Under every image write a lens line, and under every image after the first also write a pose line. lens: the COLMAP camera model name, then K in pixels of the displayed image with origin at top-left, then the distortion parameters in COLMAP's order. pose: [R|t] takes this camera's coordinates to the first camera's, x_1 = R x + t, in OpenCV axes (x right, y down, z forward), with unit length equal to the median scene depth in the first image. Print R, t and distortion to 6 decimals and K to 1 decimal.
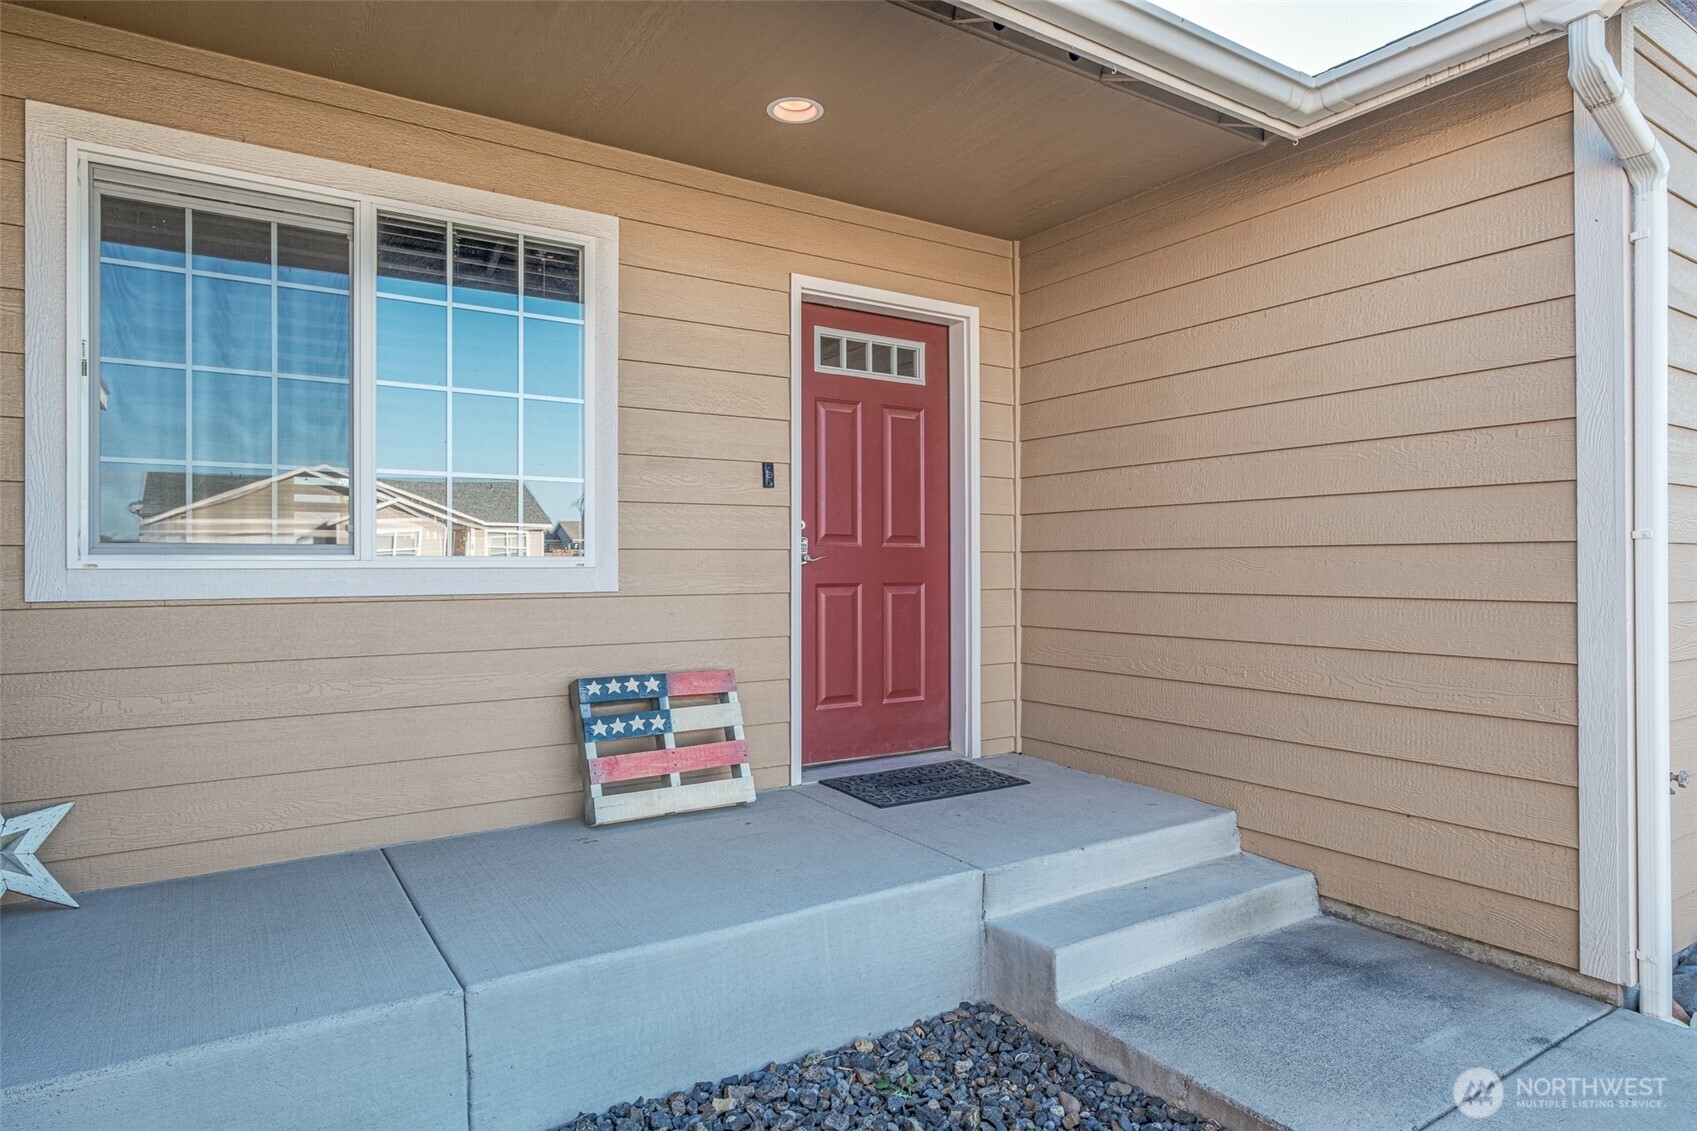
lens RADIAL K [[975.6, 0, 849.8], [0, 975.6, 567.5], [0, 0, 1]] dist [-0.003701, 0.008689]
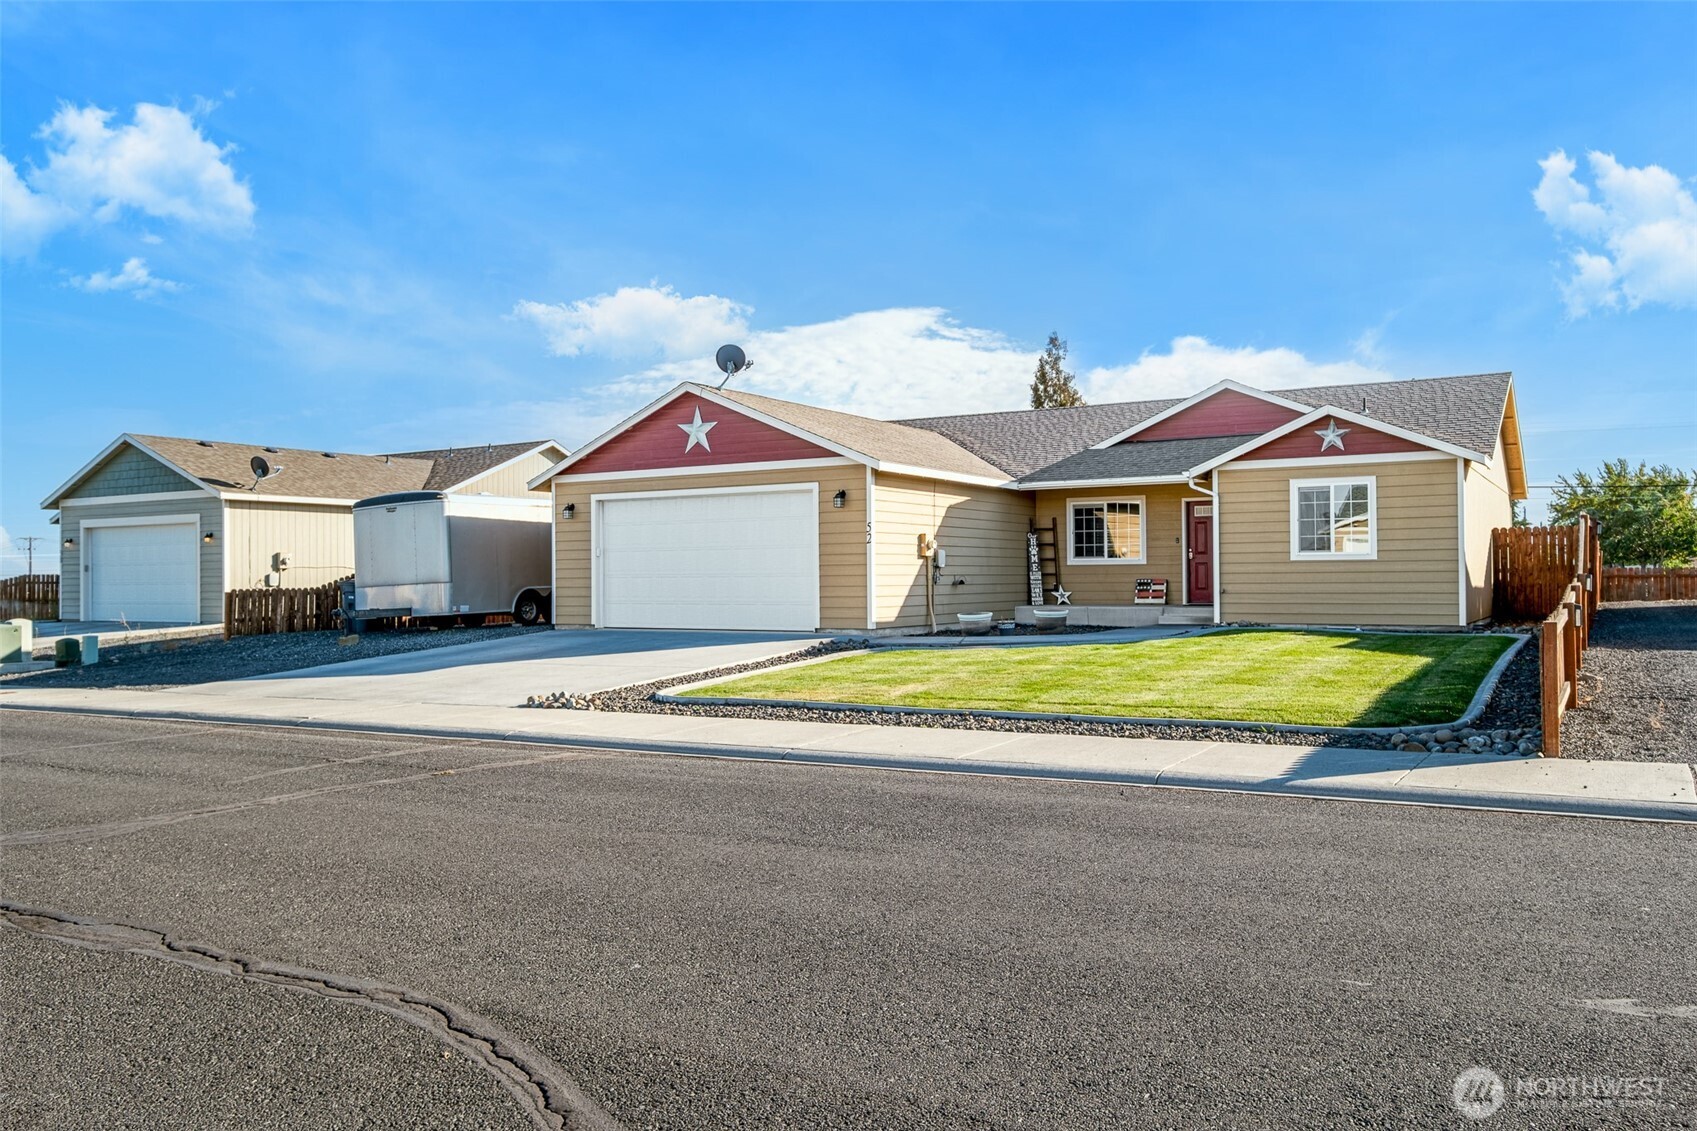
lens RADIAL K [[1313.4, 0, 848.0], [0, 1313.4, 563.0], [0, 0, 1]] dist [-0.011789, -0.000558]
pose [[0.463399, -0.009279, -0.886101, 5.693394], [0.015765, 0.999873, -0.002225, 0.008615], [0.886009, -0.012938, 0.463487, -4.020366]]
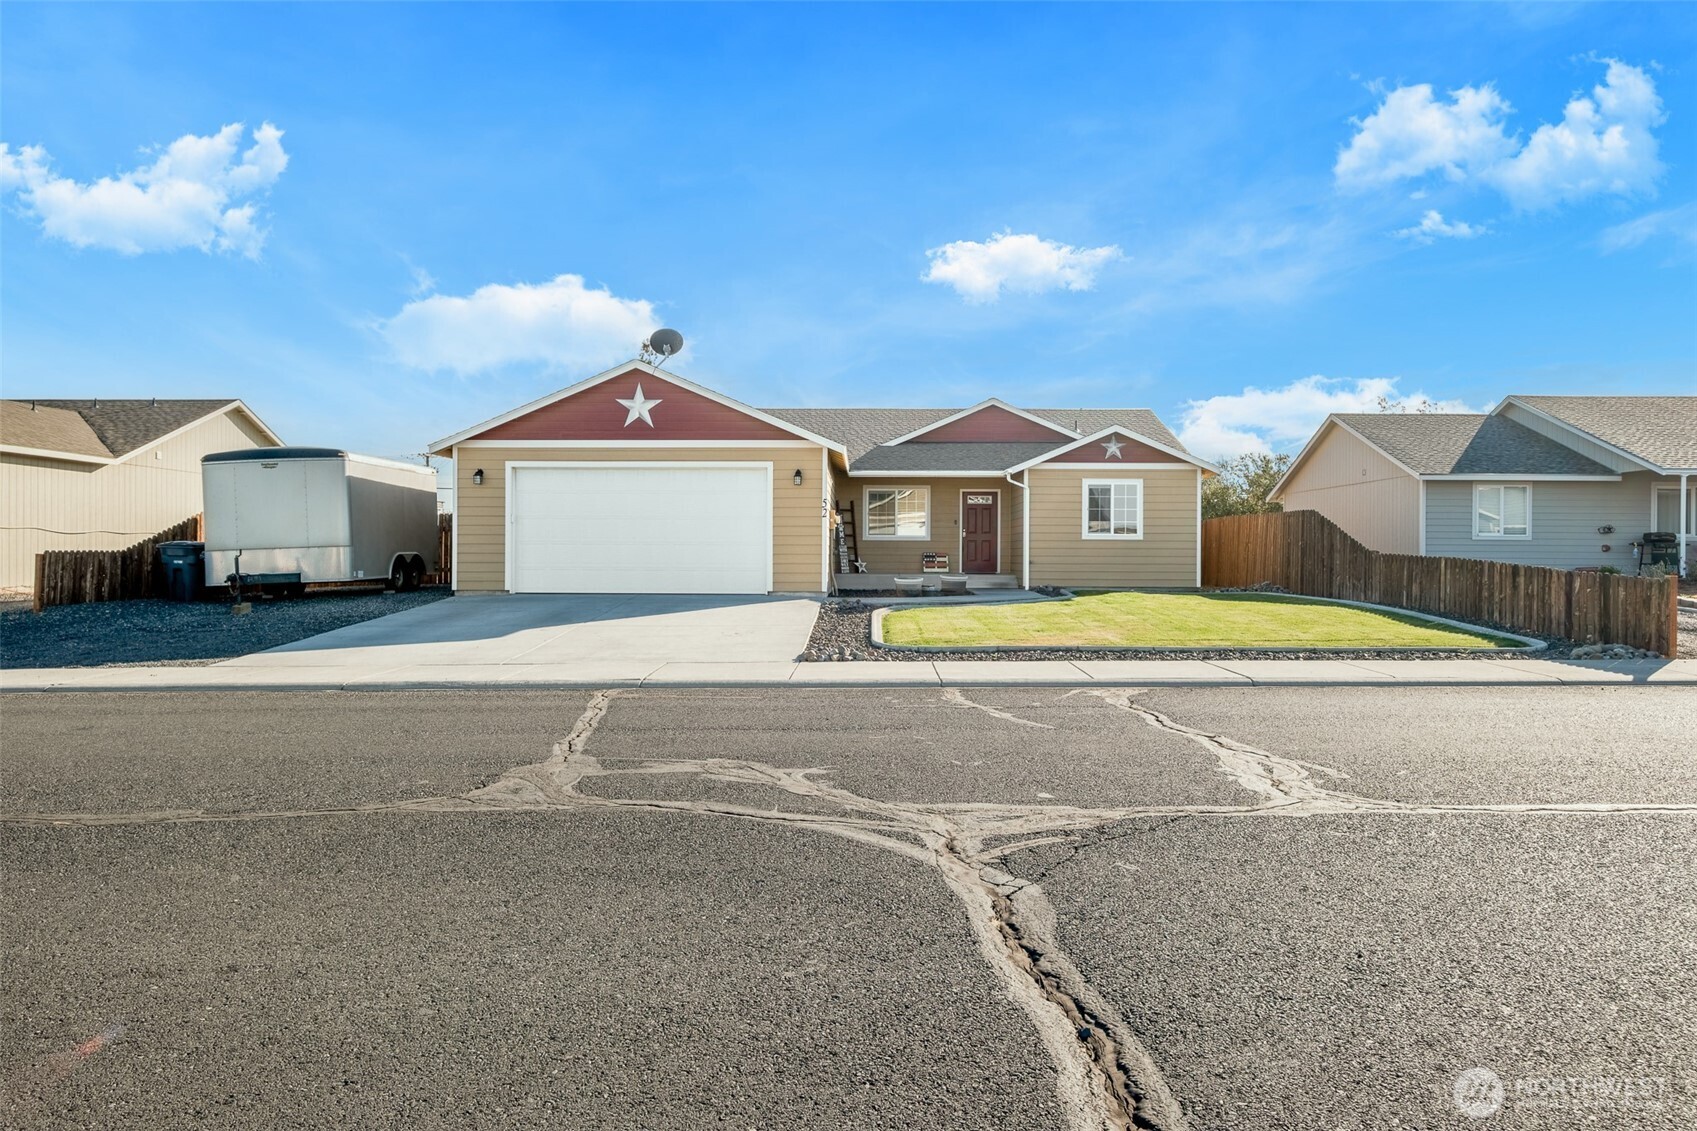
lens RADIAL K [[1120.9, 0, 848.7], [0, 1120.9, 566.5], [0, 0, 1]] dist [-0.020078, 0.001948]
pose [[0.849901, 0.012310, -0.526799, 3.532932], [-0.001674, 0.999785, 0.020663, 0.045311], [0.526940, -0.016680, 0.849739, -6.182083]]
